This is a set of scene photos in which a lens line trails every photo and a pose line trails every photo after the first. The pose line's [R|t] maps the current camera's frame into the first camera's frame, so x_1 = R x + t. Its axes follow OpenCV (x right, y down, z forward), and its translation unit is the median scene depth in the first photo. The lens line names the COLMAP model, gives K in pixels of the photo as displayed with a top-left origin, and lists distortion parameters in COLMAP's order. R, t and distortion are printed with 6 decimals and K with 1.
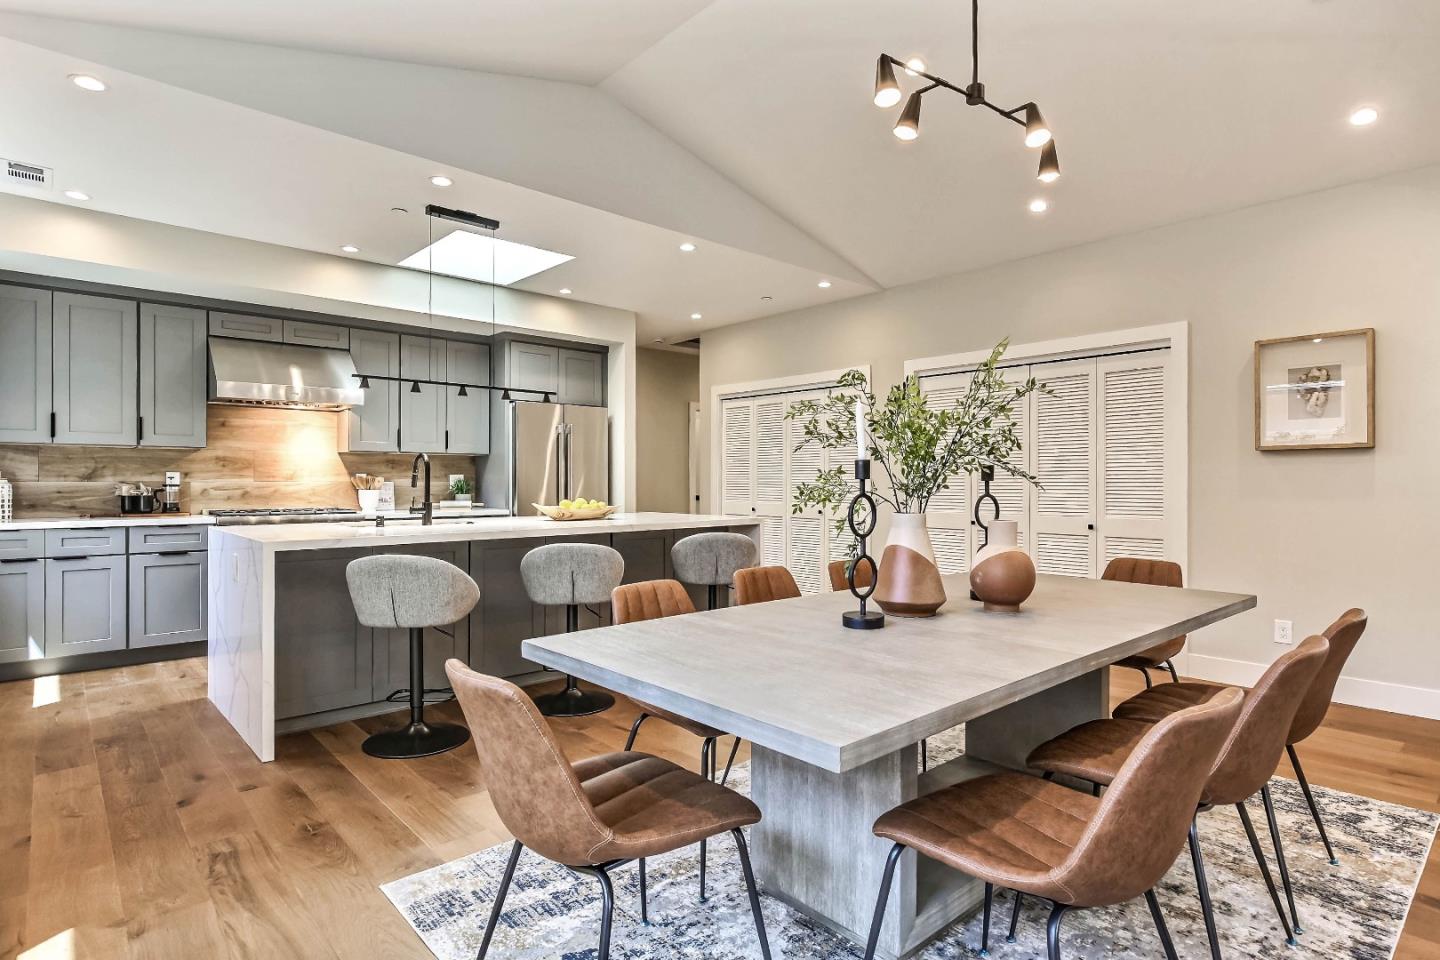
lens RADIAL K [[766.9, 0, 713.8], [0, 766.9, 483.9], [0, 0, 1]] dist [0.006842, 0.002414]
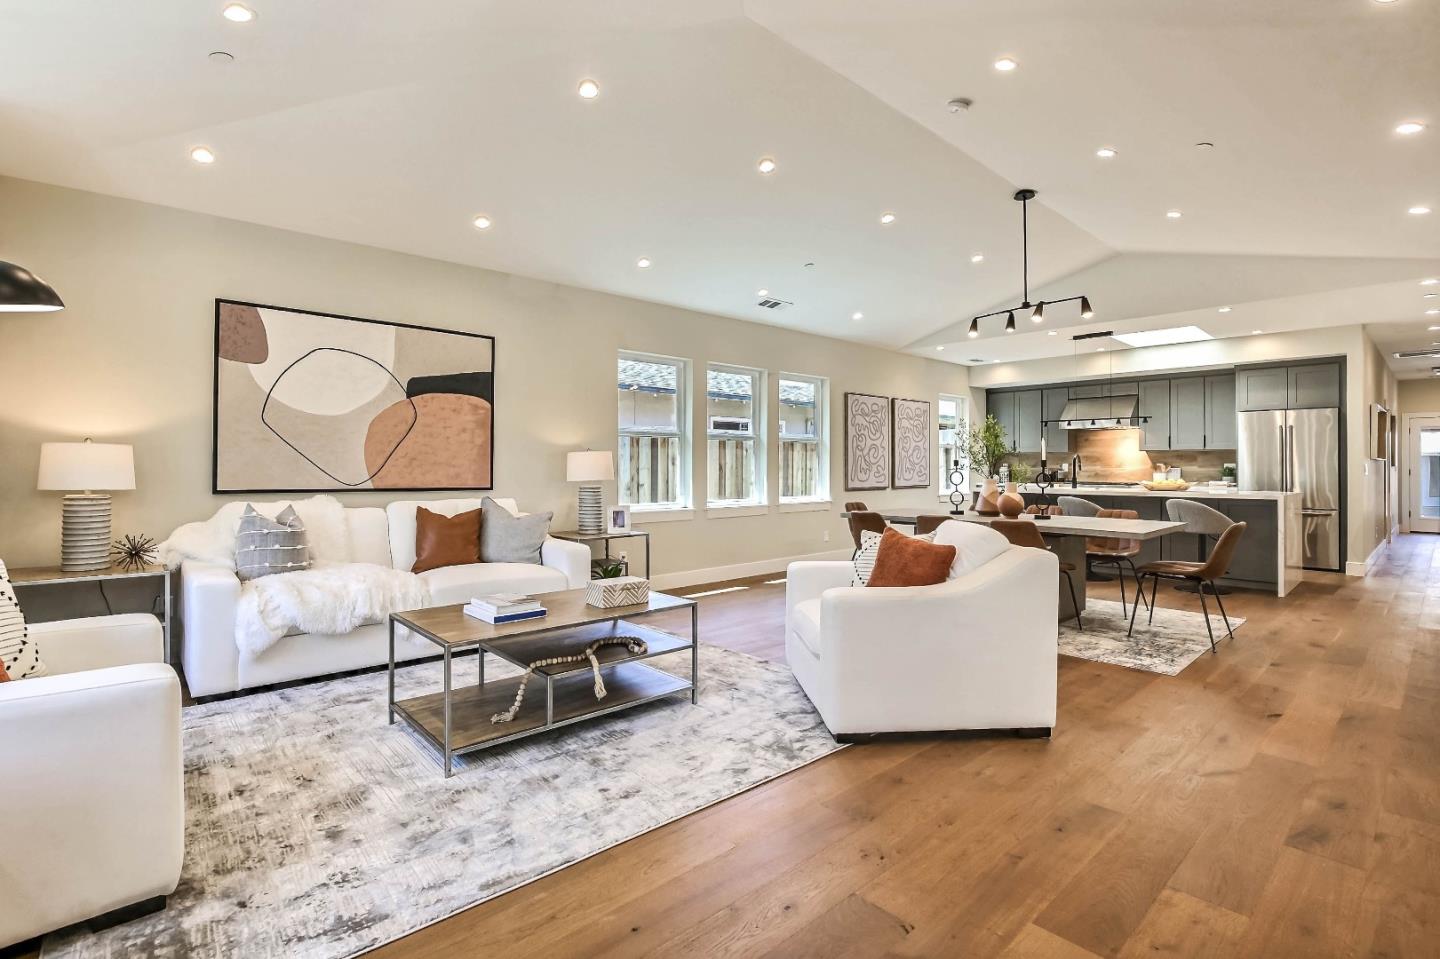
lens RADIAL K [[663.8, 0, 723.3], [0, 663.8, 454.8], [0, 0, 1]] dist [-0.015846, 0.001619]
pose [[0.019663, -0.018585, -0.999634, 1.092477], [-0.006852, 0.999801, -0.018723, 0.001560], [0.999783, 0.007217, 0.019532, 0.008118]]
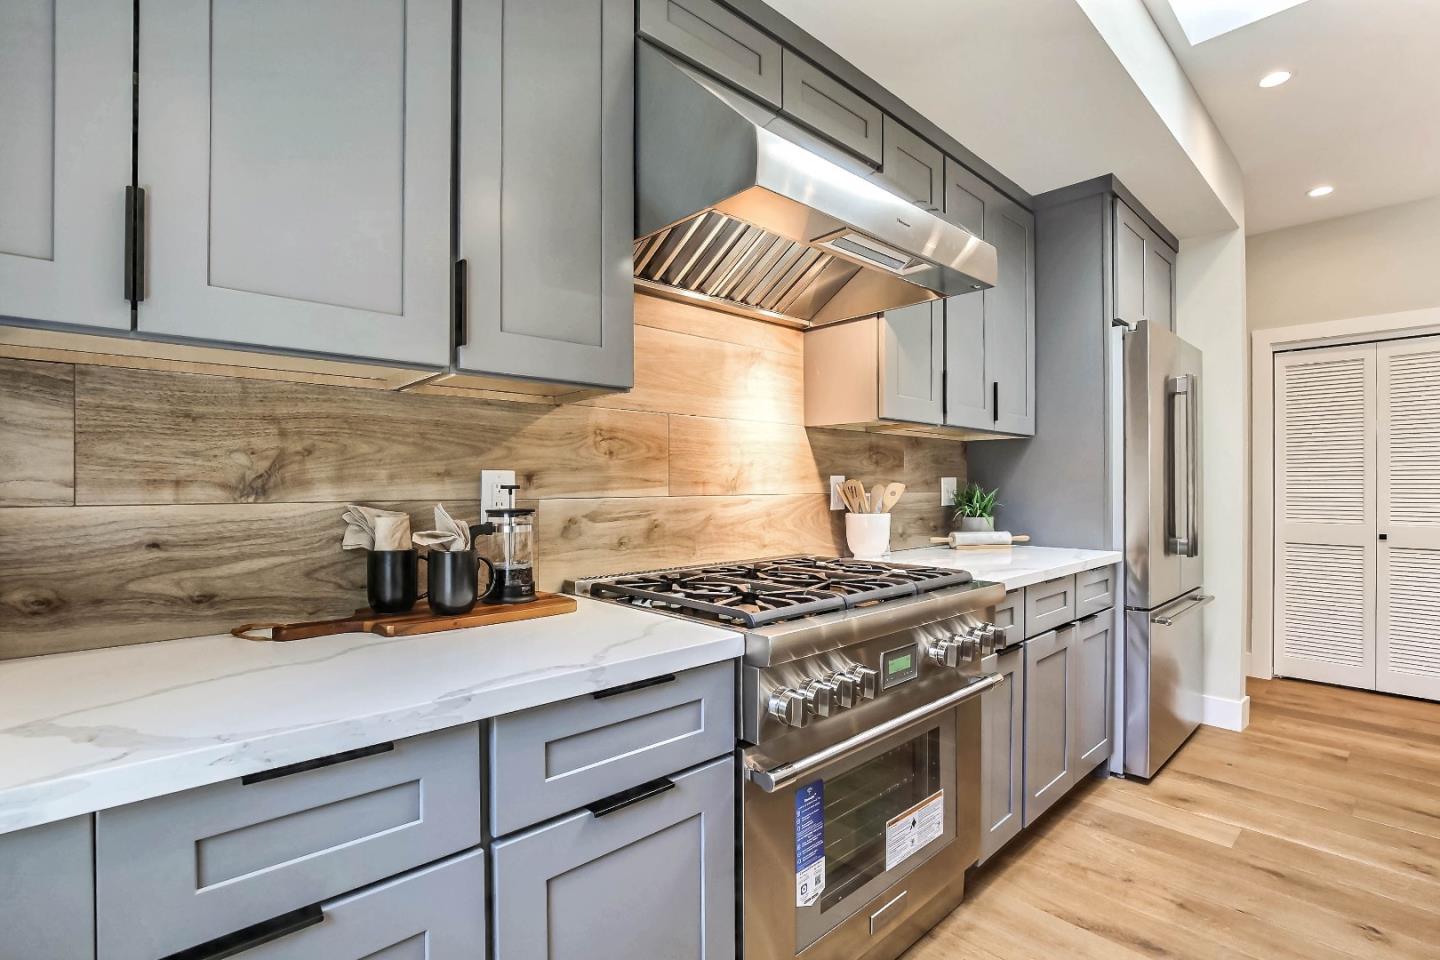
lens RADIAL K [[663.8, 0, 740.4], [0, 663.8, 481.1], [0, 0, 1]] dist [-0.015846, 0.001619]
pose [[0.998985, -0.003936, 0.044876, -0.594499], [0.004426, 0.999932, -0.010822, -0.006863], [-0.044831, 0.011009, 0.998934, 0.692429]]
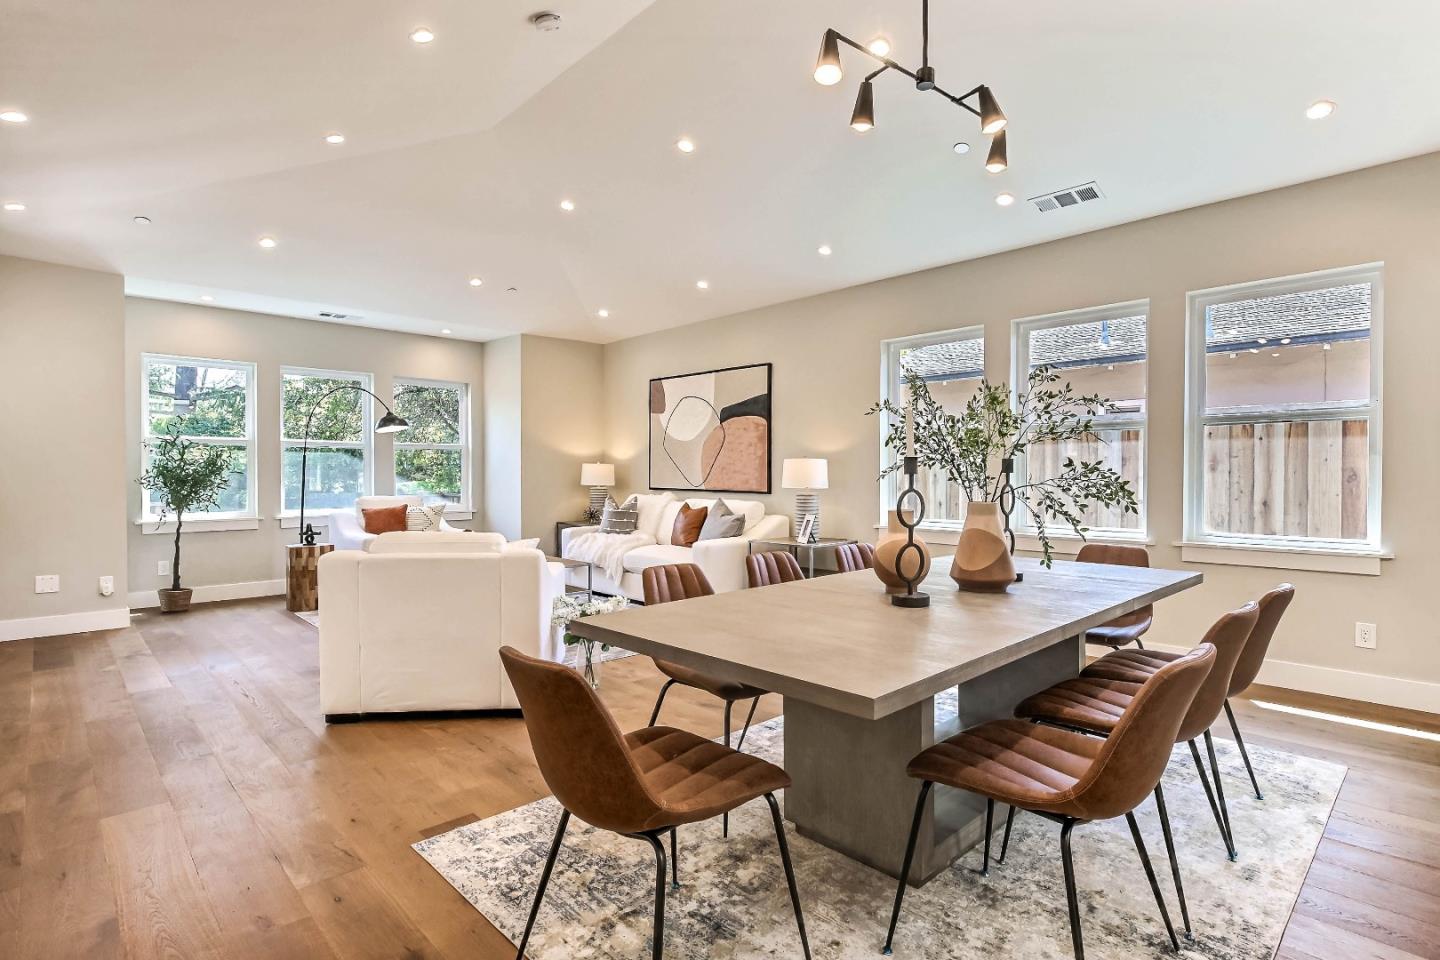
lens RADIAL K [[717.6, 0, 733.5], [0, 717.6, 479.6], [0, 0, 1]] dist [-0.010814, -0.000073]
pose [[-0.997871, 0.000163, -0.065212, 0.295788], [-0.000766, 0.999898, 0.014229, -0.004532], [0.065207, 0.014248, -0.997770, 0.872680]]
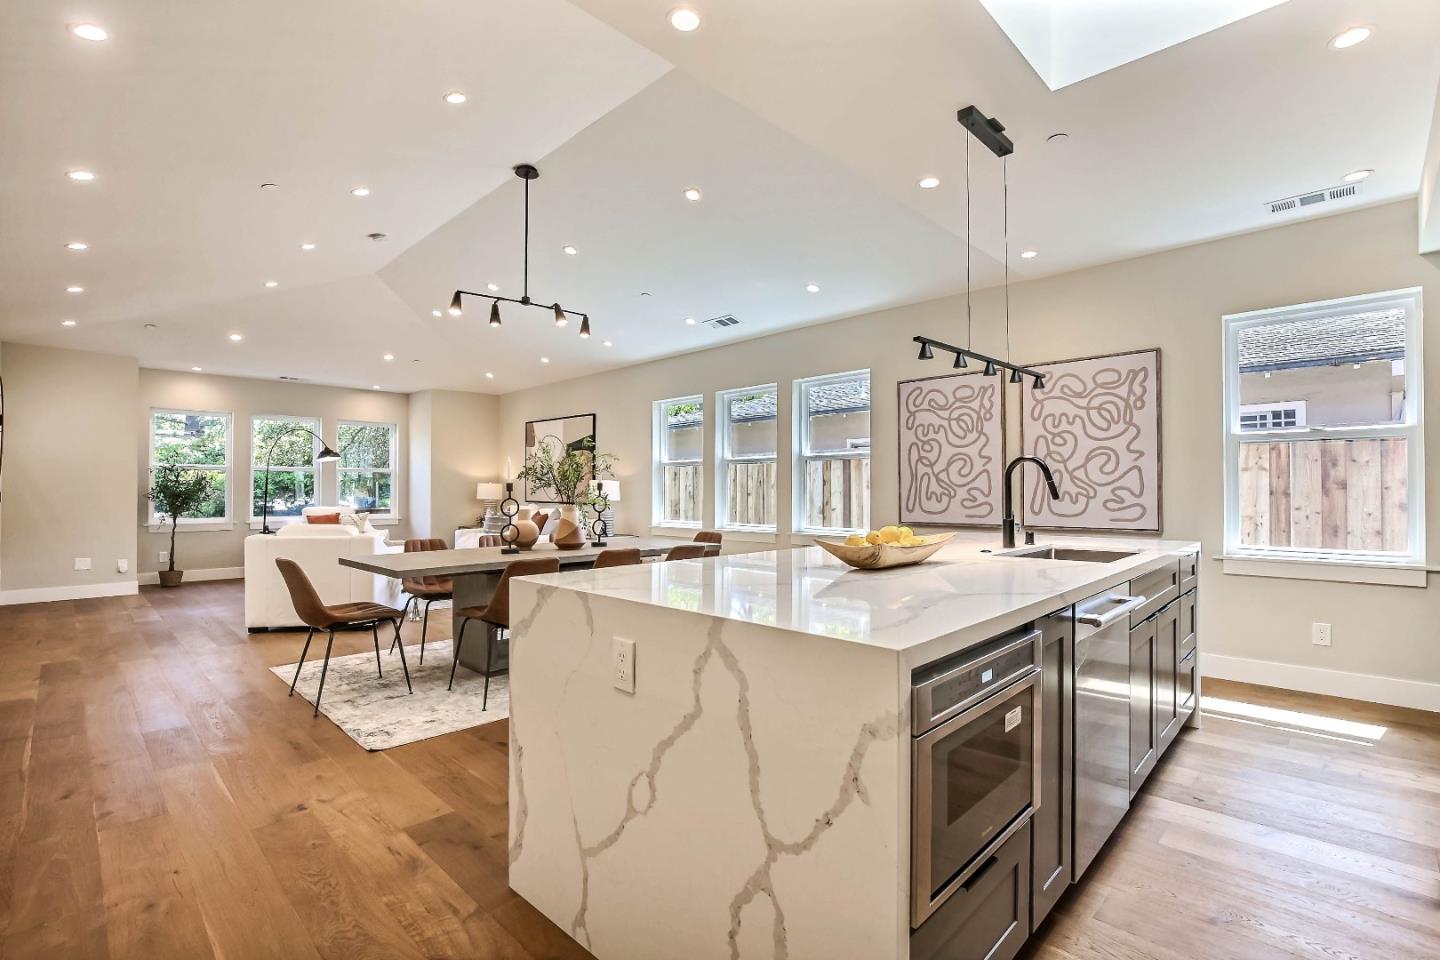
lens RADIAL K [[663.8, 0, 731.4], [0, 663.8, 481.5], [0, 0, 1]] dist [-0.015846, 0.001619]
pose [[-0.995782, -0.000553, -0.091750, -0.018857], [0.000073, 0.999977, -0.006824, -0.008128], [0.091752, -0.006802, -0.995759, 1.285006]]
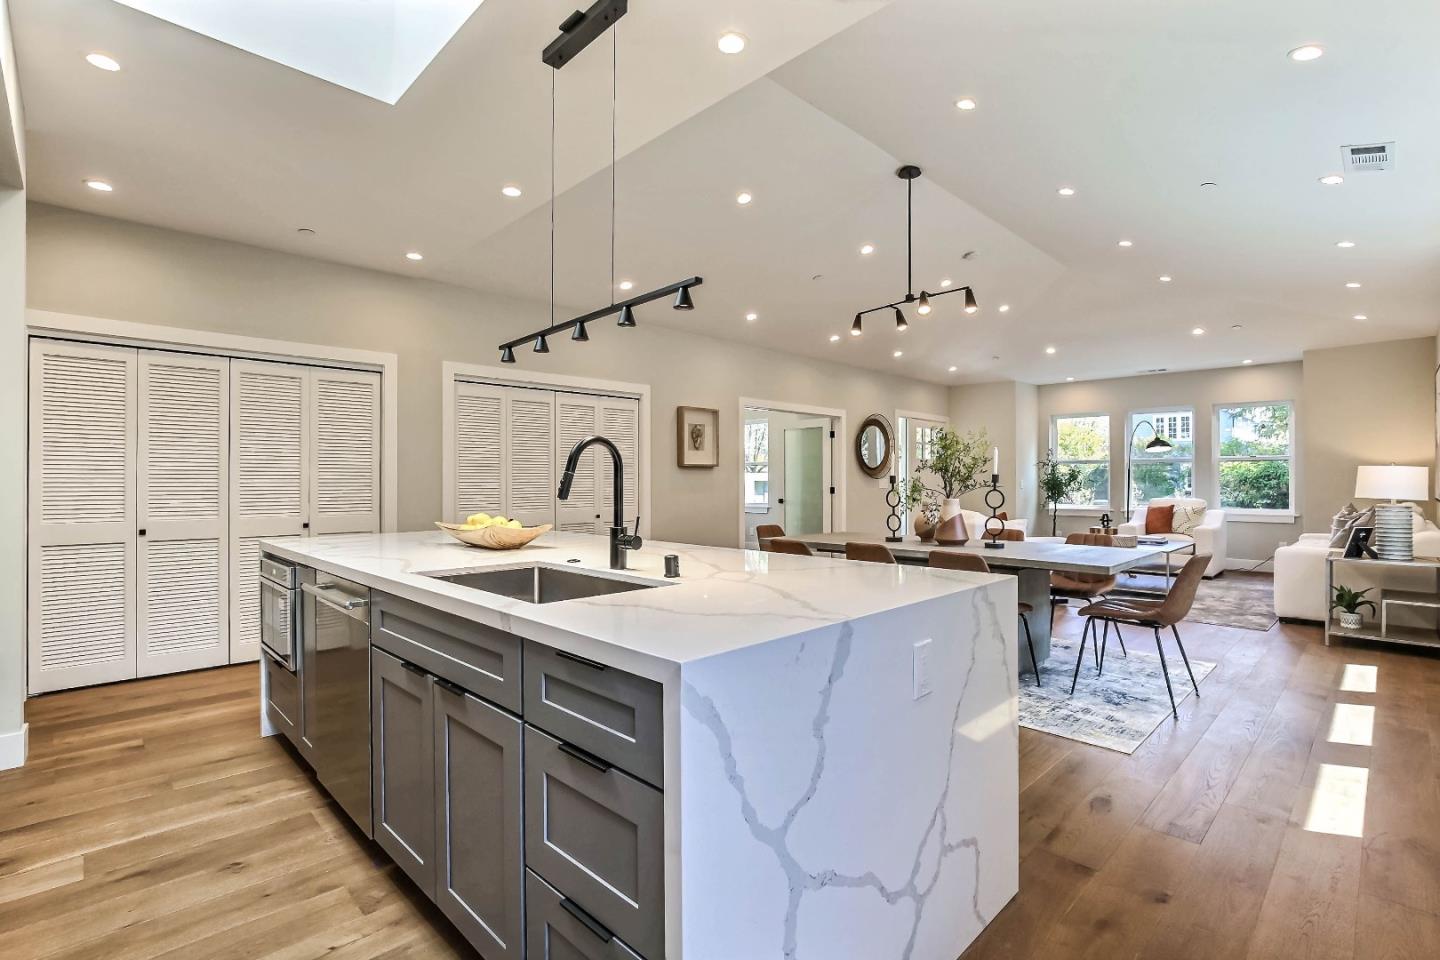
lens RADIAL K [[663.8, 0, 726.0], [0, 663.8, 485.6], [0, 0, 1]] dist [-0.015846, 0.001619]
pose [[-0.065602, -0.008368, 0.997811, -0.661611], [0.005721, 0.999945, 0.008762, -0.007532], [-0.997829, 0.006283, -0.065550, 0.742445]]
